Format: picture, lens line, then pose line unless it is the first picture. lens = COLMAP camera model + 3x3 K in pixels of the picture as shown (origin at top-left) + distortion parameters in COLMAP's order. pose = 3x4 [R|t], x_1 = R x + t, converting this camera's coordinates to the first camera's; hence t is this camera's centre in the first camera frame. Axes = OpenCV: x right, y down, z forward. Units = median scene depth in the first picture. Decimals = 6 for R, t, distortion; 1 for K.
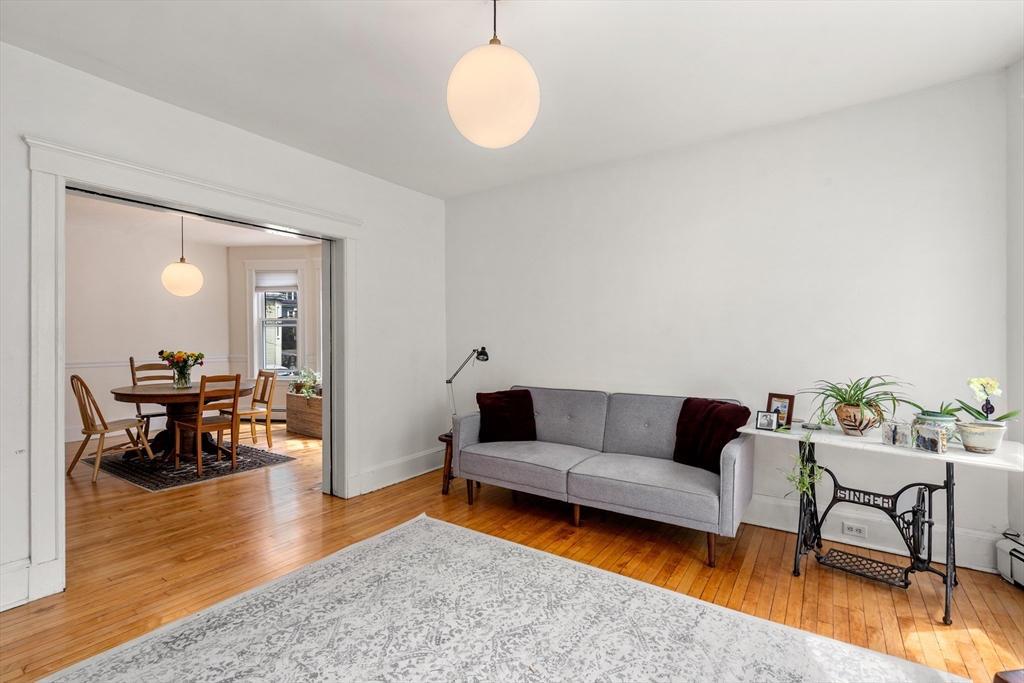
lens RADIAL K [[476.2, 0, 503.8], [0, 476.2, 339.3], [0, 0, 1]] dist [-0.003298, 0.002068]
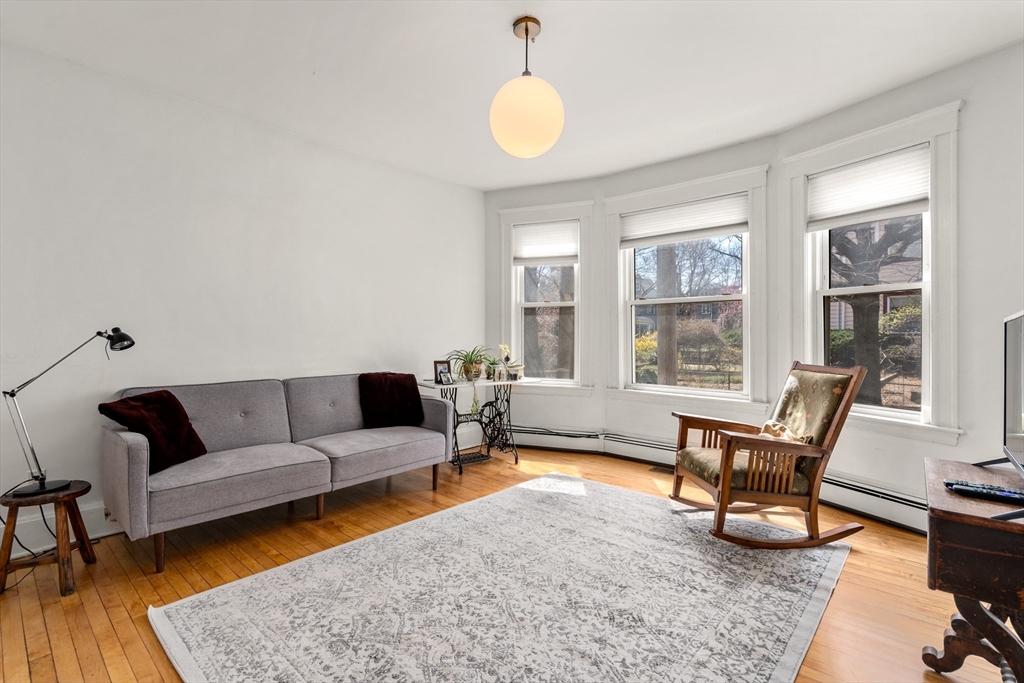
lens RADIAL K [[476.2, 0, 505.6], [0, 476.2, 341.3], [0, 0, 1]] dist [-0.003298, 0.002068]
pose [[0.119690, -0.005678, 0.992795, -0.629395], [0.001439, 0.999984, 0.005545, 0.033282], [-0.992810, 0.000765, 0.119697, 0.449822]]
